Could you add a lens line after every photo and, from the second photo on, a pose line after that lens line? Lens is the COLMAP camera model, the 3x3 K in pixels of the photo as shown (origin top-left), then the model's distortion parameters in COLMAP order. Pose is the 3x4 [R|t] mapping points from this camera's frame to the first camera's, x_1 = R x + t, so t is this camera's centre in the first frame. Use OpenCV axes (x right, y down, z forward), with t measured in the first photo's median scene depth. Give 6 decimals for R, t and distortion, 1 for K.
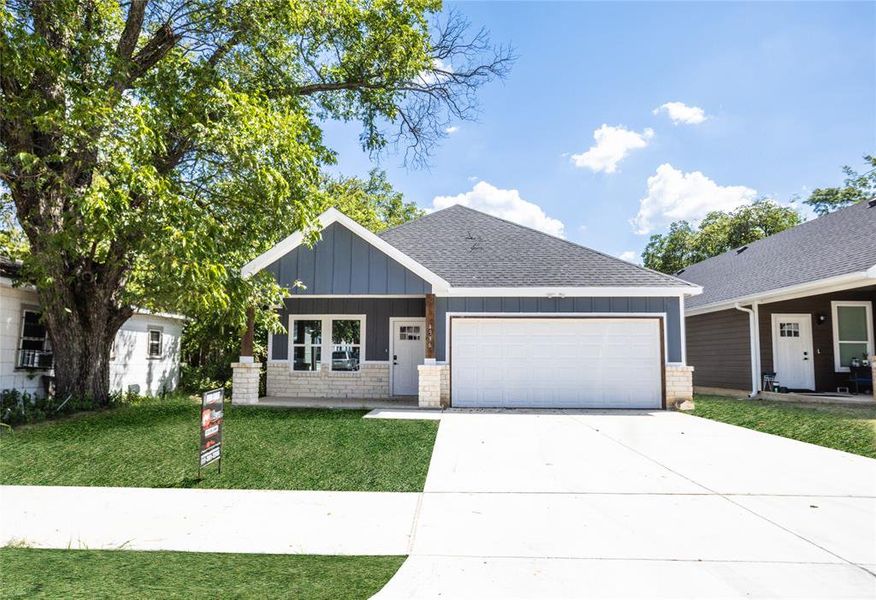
lens RADIAL K [[595.3, 0, 438.0], [0, 595.3, 302.9], [0, 0, 1]] dist [0.001100, 0.001181]
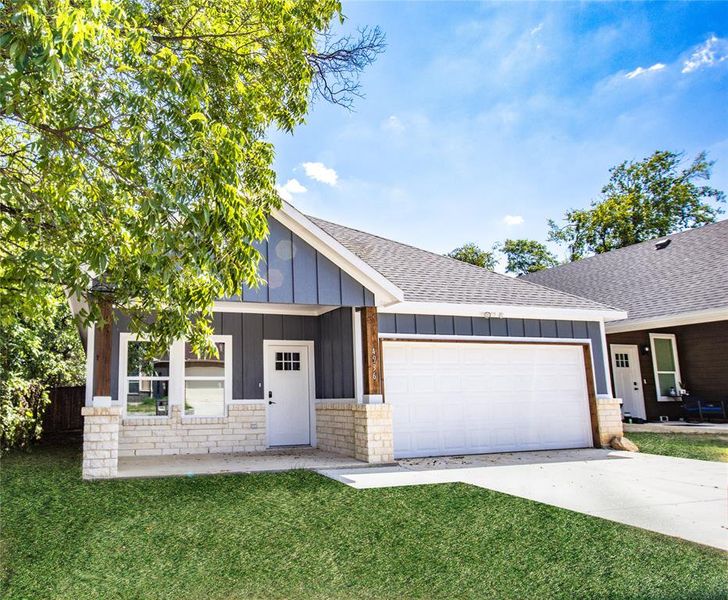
lens RADIAL K [[598.4, 0, 363.2], [0, 598.4, 295.3], [0, 0, 1]] dist [0.001486, 0.001461]
pose [[0.926301, 0.044867, 0.374105, -0.253435], [-0.018805, 0.997153, -0.073028, 0.021335], [-0.376316, 0.060610, 0.924507, 0.264433]]
